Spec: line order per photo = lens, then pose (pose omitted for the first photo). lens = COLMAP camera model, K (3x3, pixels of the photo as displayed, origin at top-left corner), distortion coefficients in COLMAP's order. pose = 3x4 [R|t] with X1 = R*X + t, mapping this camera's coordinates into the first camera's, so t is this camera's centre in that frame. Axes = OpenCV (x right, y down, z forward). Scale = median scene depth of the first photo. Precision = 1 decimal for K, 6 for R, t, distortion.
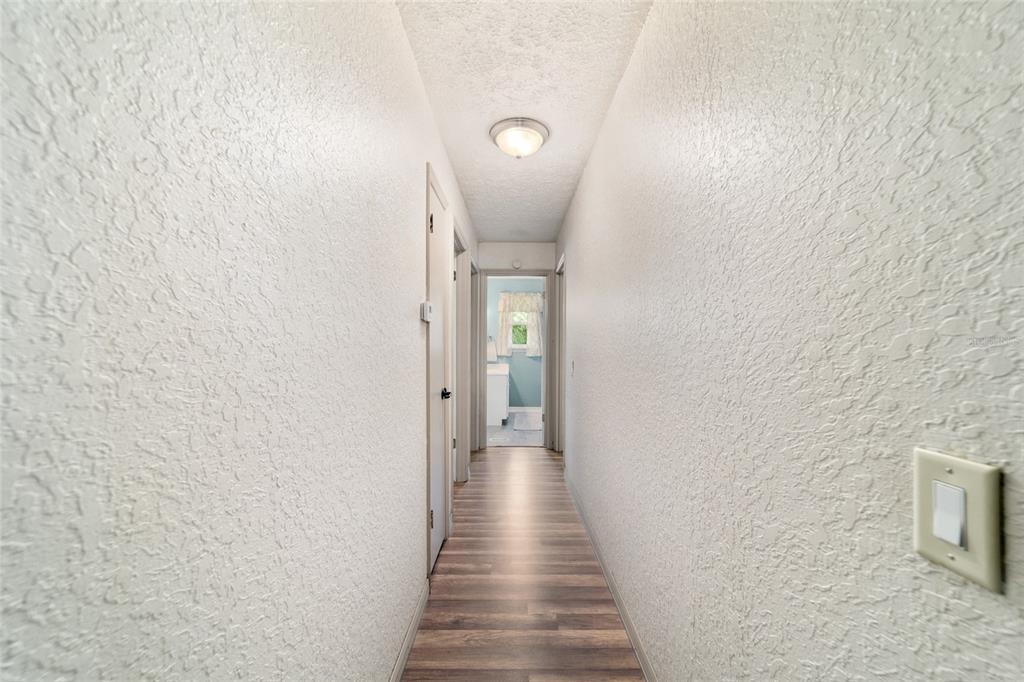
lens RADIAL K [[394.1, 0, 513.0], [0, 394.1, 342.5], [0, 0, 1]] dist [-0.007659, 0.001074]
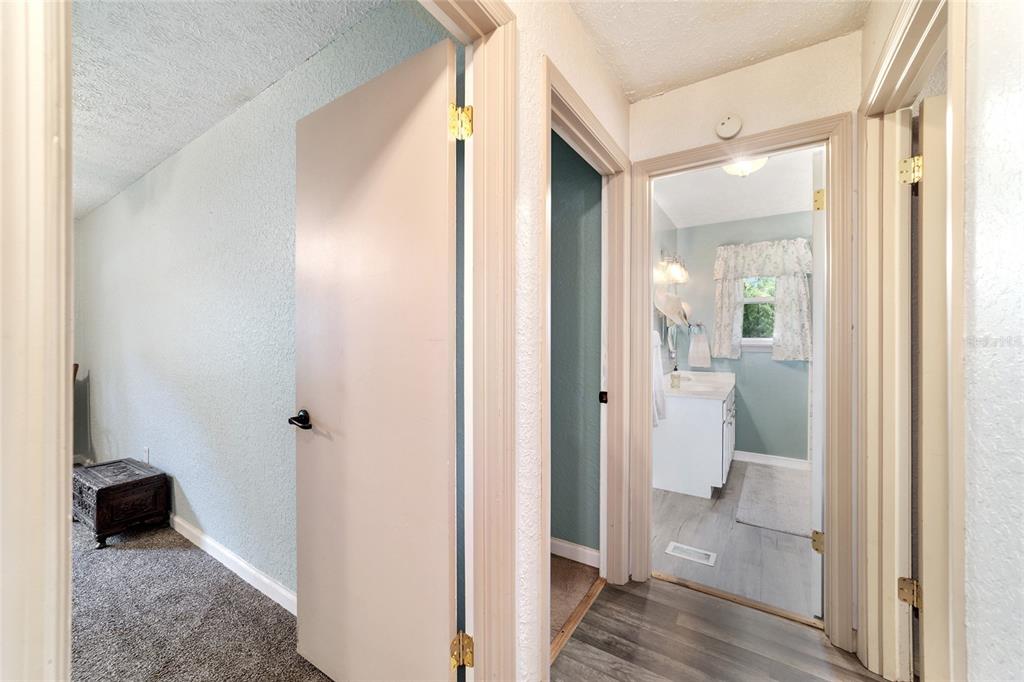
lens RADIAL K [[394.1, 0, 510.4], [0, 394.1, 338.5], [0, 0, 1]] dist [-0.007659, 0.001074]
pose [[0.841316, -0.001637, -0.540542, 0.023530], [0.006659, 0.999951, 0.007336, 0.000319], [0.540503, -0.009771, 0.841285, 0.365520]]
